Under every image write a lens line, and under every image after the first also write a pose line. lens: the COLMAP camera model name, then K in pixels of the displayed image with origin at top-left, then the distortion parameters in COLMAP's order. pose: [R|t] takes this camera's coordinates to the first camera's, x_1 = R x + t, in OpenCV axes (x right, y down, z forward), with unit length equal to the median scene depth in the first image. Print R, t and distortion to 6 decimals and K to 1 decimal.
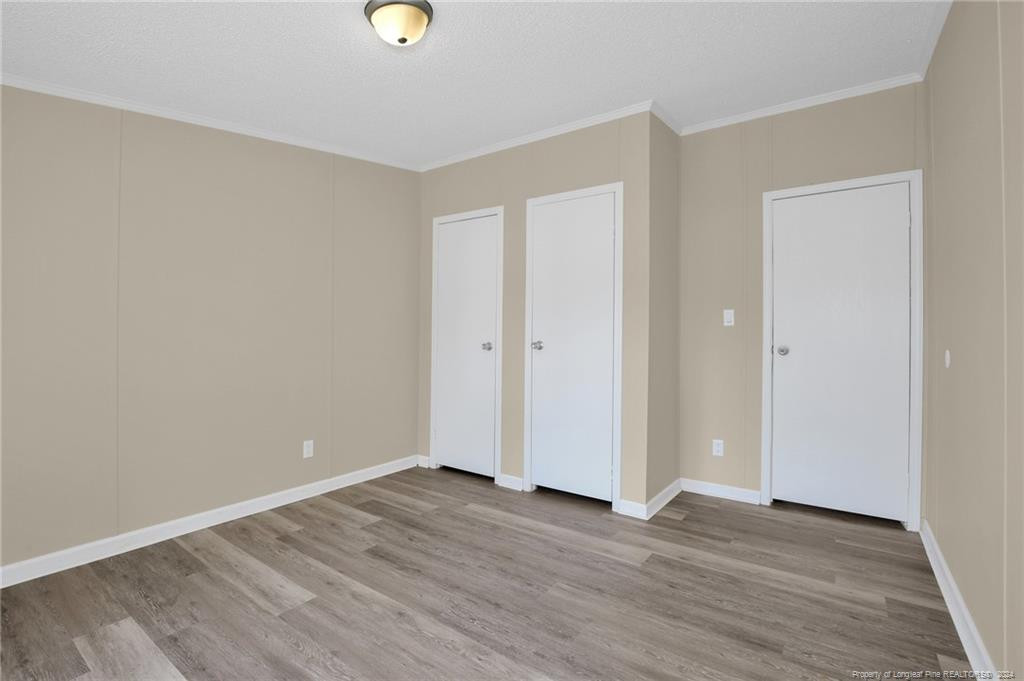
lens RADIAL K [[467.8, 0, 511.3], [0, 467.8, 336.9], [0, 0, 1]] dist [-0.033187, 0.005959]
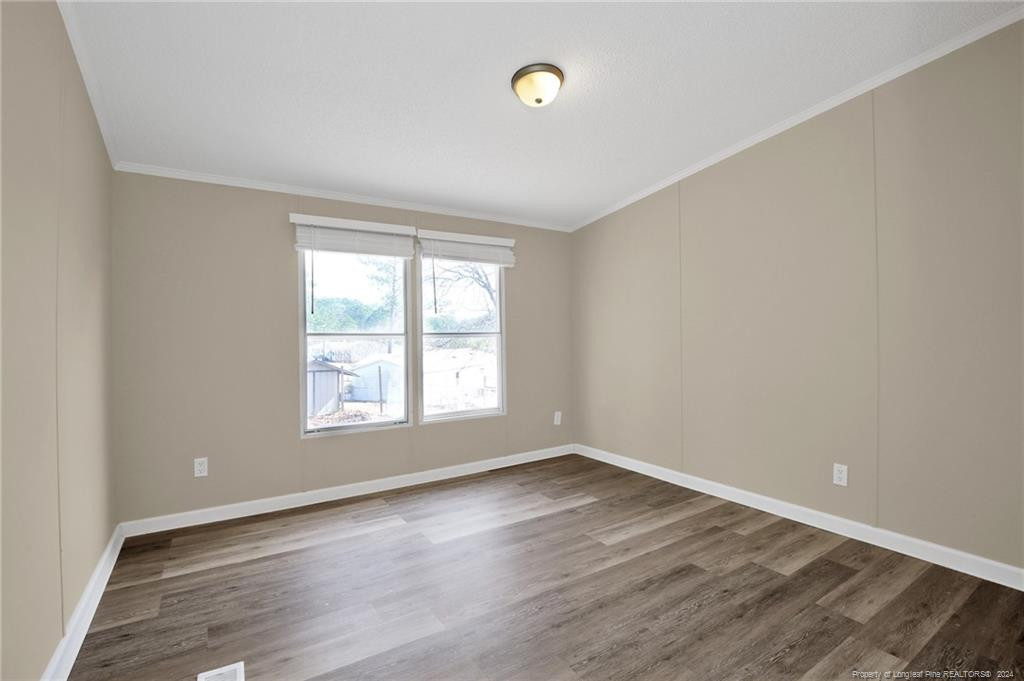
lens RADIAL K [[467.8, 0, 512.9], [0, 467.8, 346.4], [0, 0, 1]] dist [-0.033187, 0.005959]
pose [[-0.344967, 0.025806, -0.938260, 0.653398], [-0.005532, 0.999549, 0.029526, -0.006979], [0.938598, 0.015376, -0.344669, 0.934860]]
